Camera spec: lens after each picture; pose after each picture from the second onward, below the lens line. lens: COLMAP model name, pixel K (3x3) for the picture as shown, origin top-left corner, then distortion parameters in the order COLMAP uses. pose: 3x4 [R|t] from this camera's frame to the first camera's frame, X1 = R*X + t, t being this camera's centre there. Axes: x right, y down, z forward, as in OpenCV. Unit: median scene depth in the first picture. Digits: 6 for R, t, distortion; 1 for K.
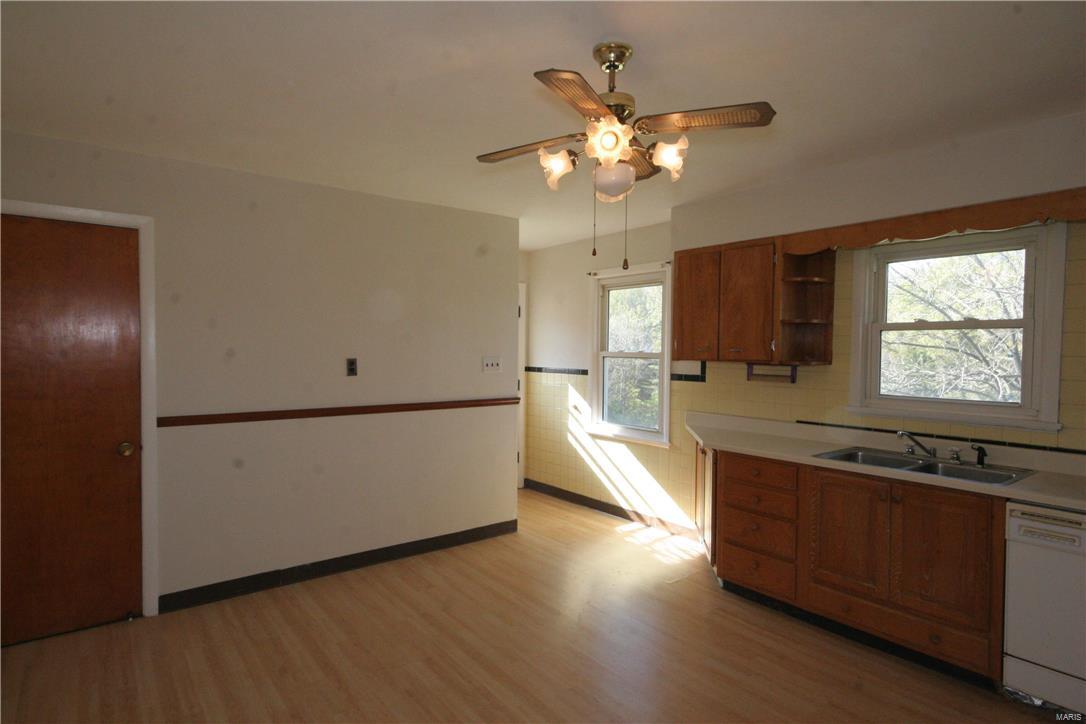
lens RADIAL K [[586.3, 0, 545.5], [0, 586.3, 360.2], [0, 0, 1]] dist [-0.006338, 0.000016]
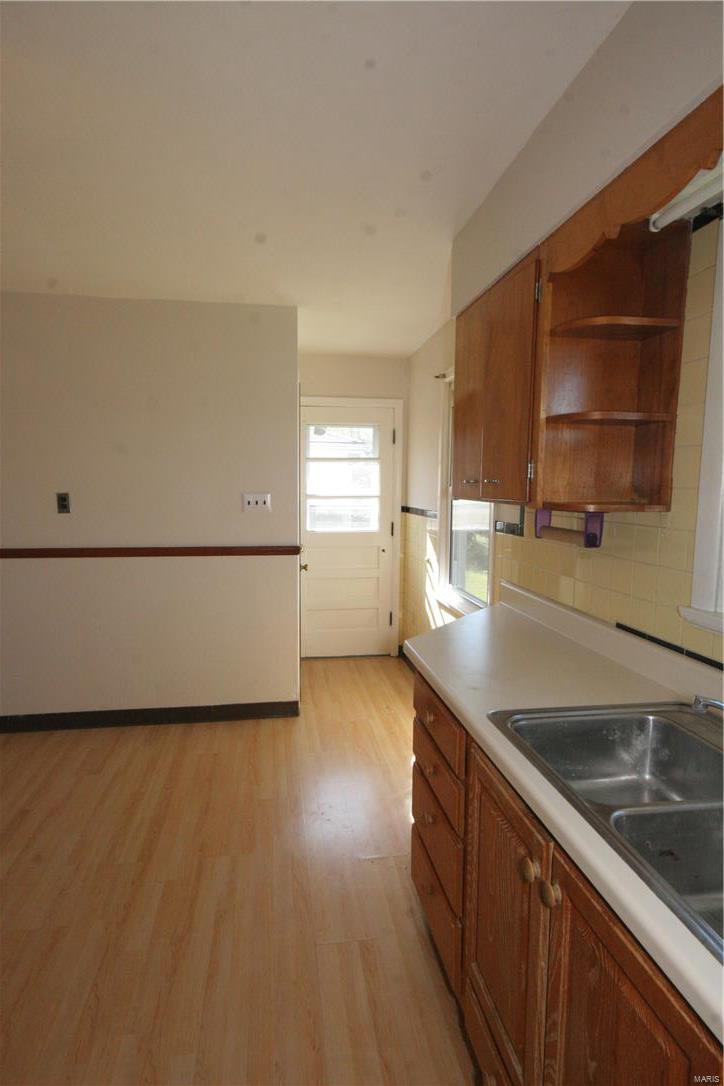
lens RADIAL K [[577.6, 0, 354.2], [0, 577.6, 540.2], [0, 0, 1]] dist [0.017517, 0.000627]
pose [[0.867703, 0.045388, -0.495006, 0.475395], [-0.009814, 0.997193, 0.074231, -0.001394], [0.496986, -0.059552, 0.865713, 0.463932]]
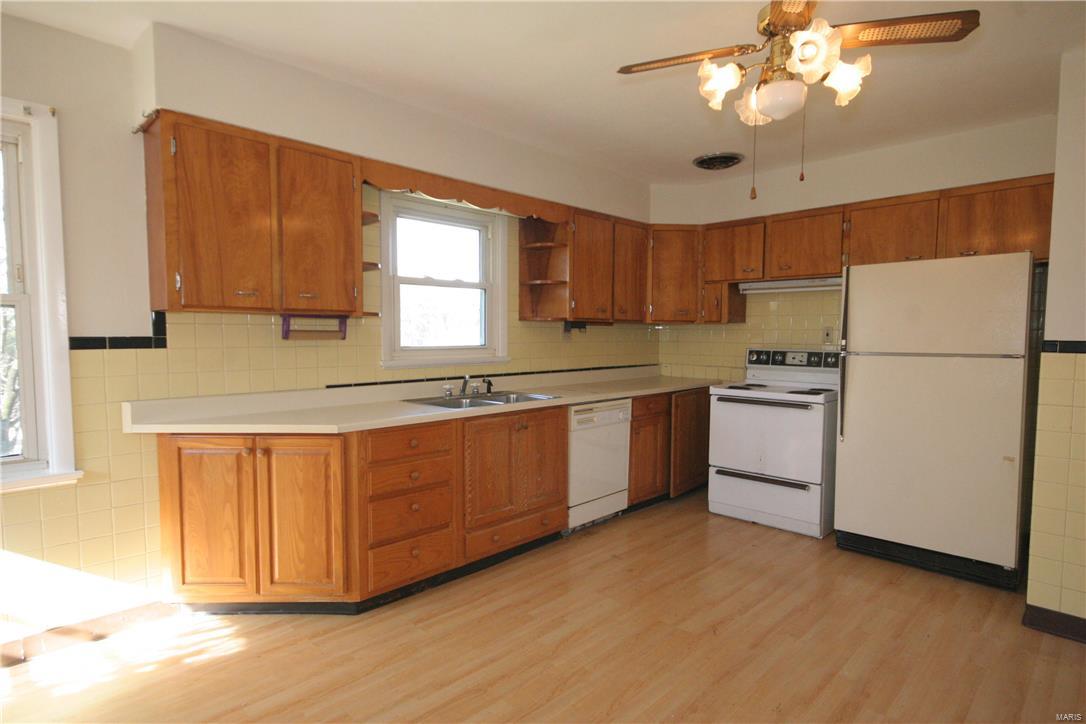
lens RADIAL K [[577.6, 0, 541.6], [0, 577.6, 367.8], [0, 0, 1]] dist [0.017517, 0.000627]
pose [[-0.120616, -0.072004, 0.990084, -0.412244], [0.013847, 0.997147, 0.074204, 0.021767], [-0.992603, 0.022660, -0.119275, 0.794741]]
